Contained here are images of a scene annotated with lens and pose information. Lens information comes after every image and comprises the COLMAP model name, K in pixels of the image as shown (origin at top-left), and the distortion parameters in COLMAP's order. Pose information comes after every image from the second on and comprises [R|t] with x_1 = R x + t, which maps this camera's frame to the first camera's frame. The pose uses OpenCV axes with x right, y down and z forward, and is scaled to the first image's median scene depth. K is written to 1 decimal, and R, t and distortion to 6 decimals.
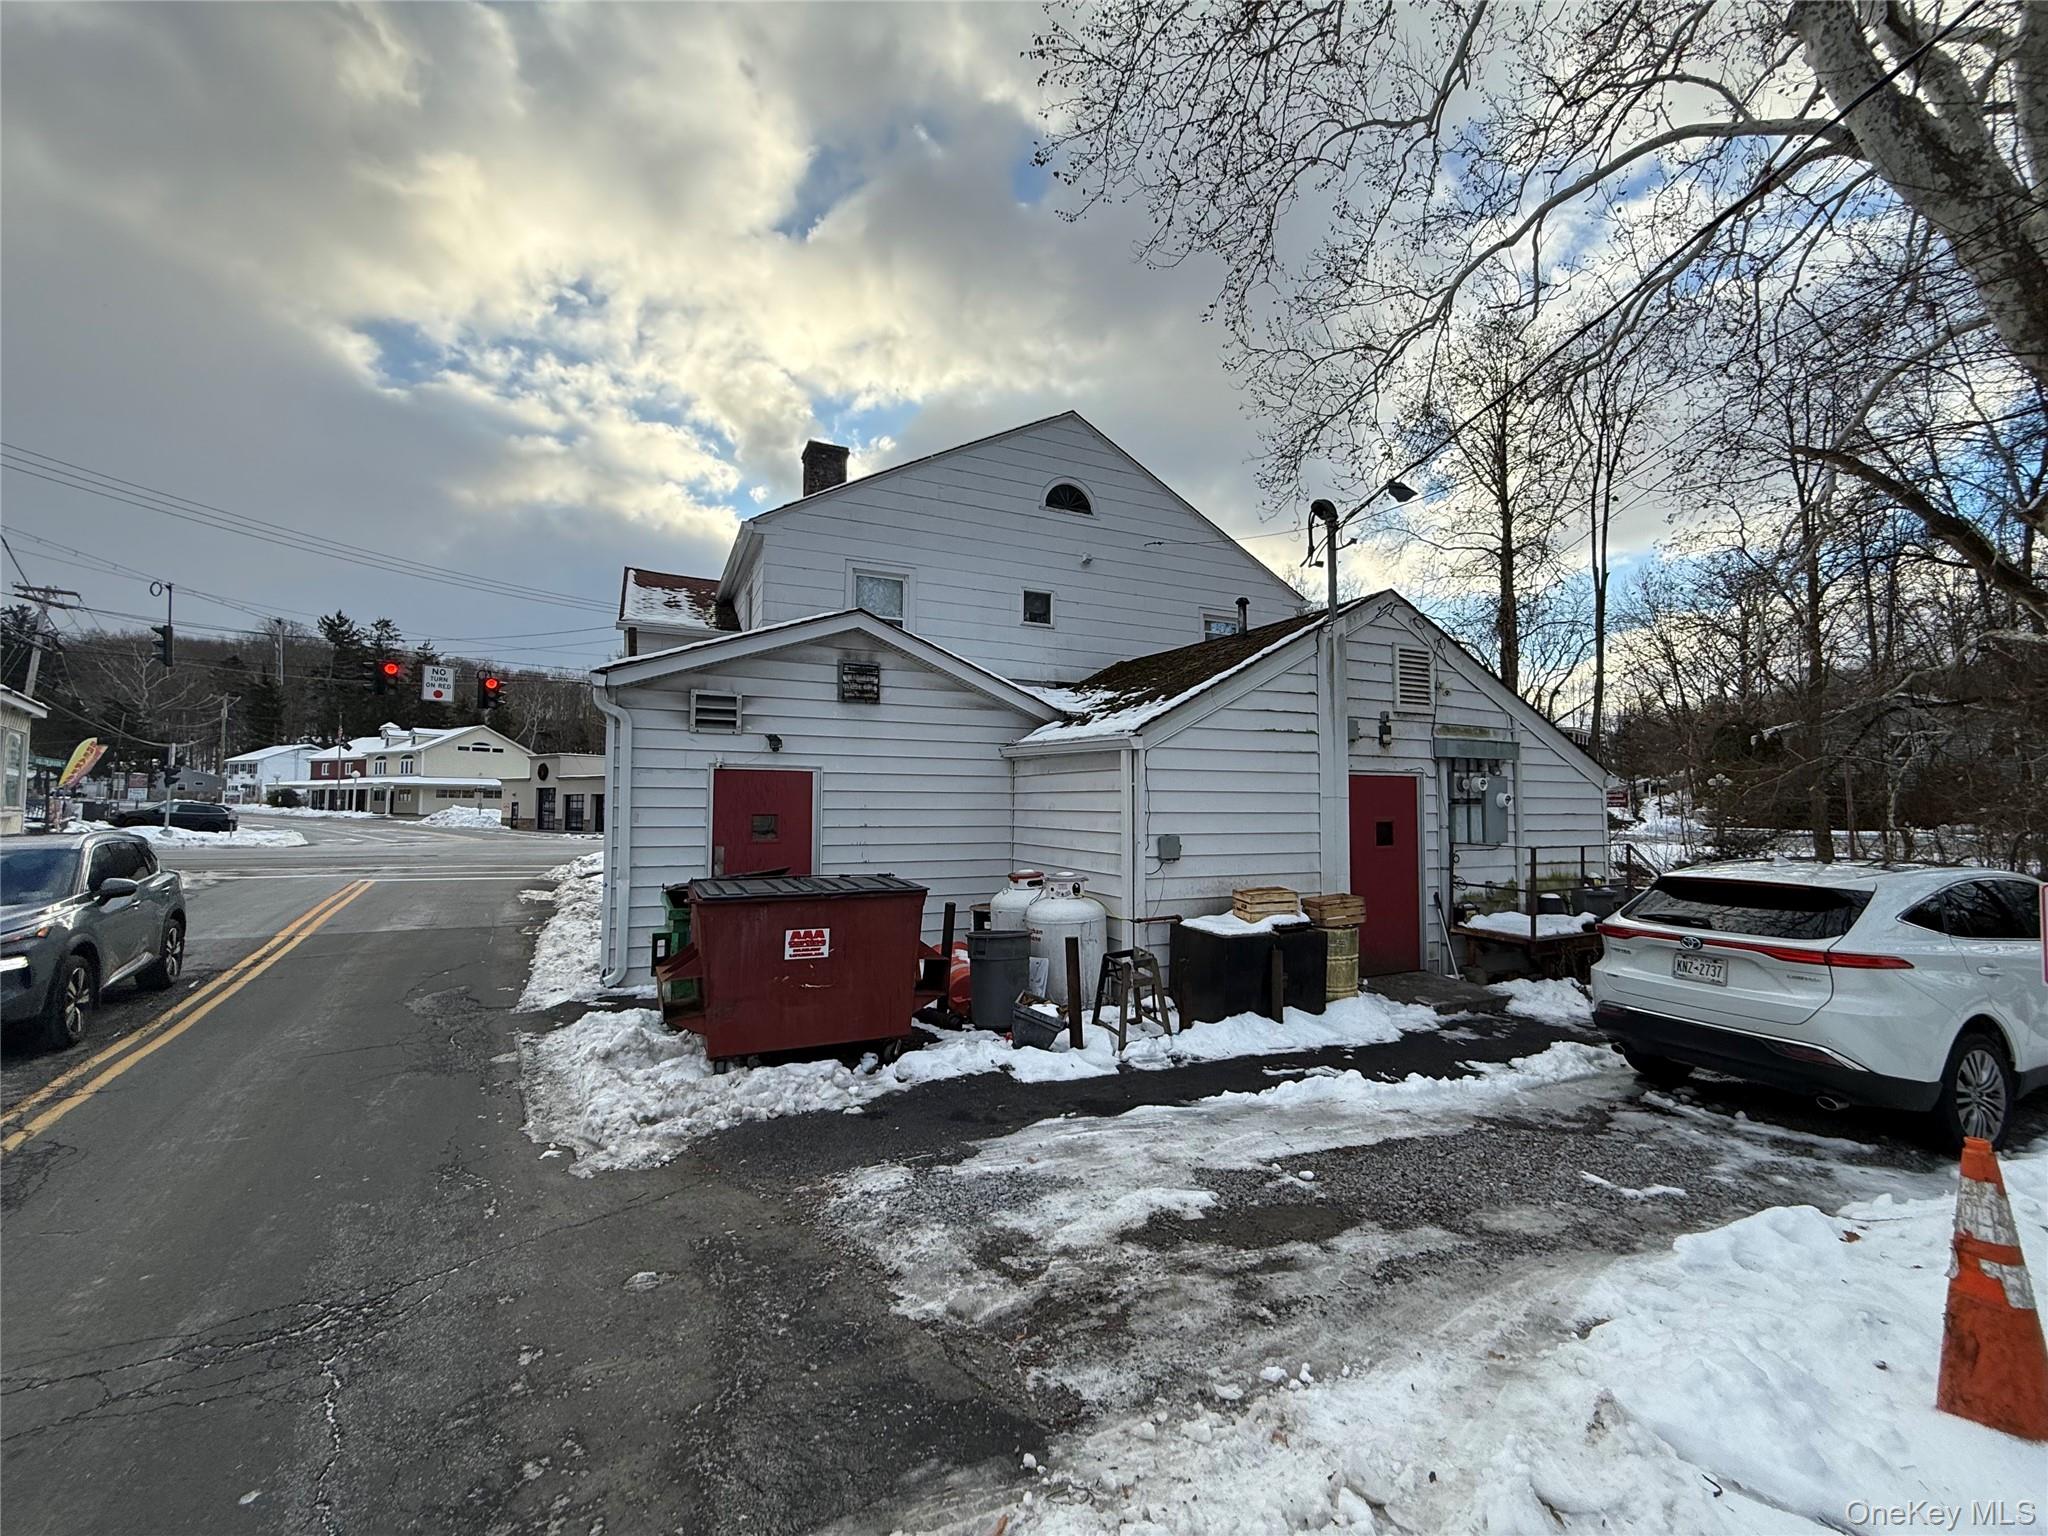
lens RADIAL K [[826.4, 0, 1024.0], [0, 826.4, 768.0], [0, 0, 1]] dist [-0.002873, -0.000561]
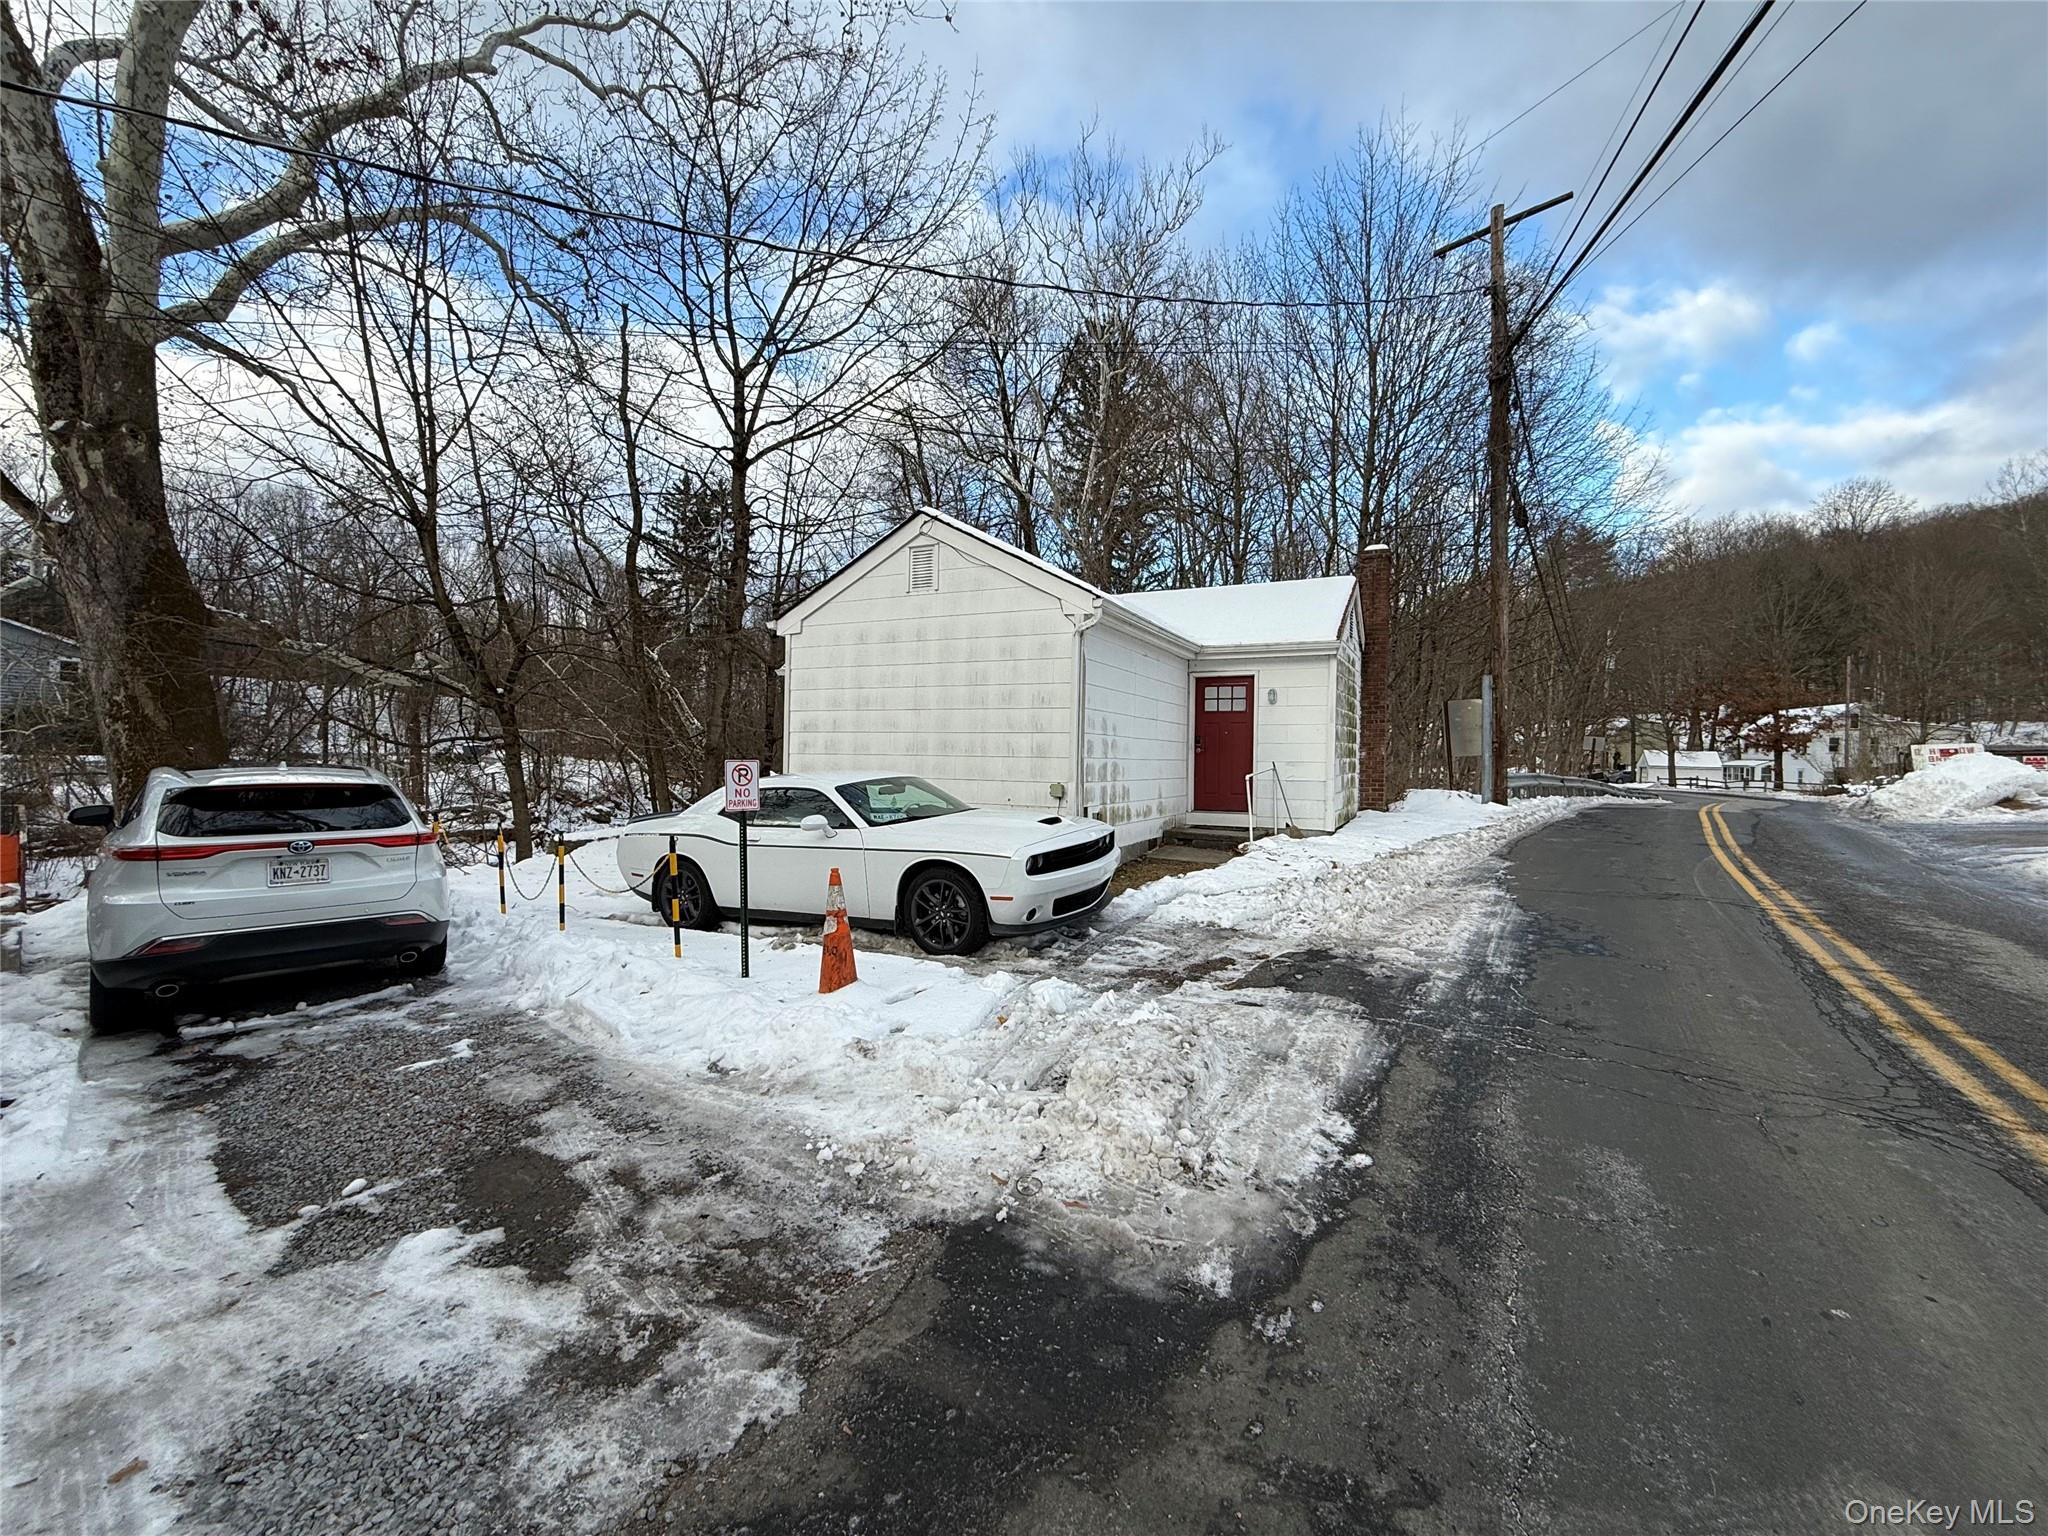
lens RADIAL K [[826.4, 0, 1024.0], [0, 826.4, 768.0], [0, 0, 1]] dist [-0.002873, -0.000561]
pose [[-0.408820, -0.031289, 0.912079, -0.586922], [-0.061923, 0.998060, 0.006483, 0.069589], [-0.910512, -0.053828, -0.409964, 0.780297]]
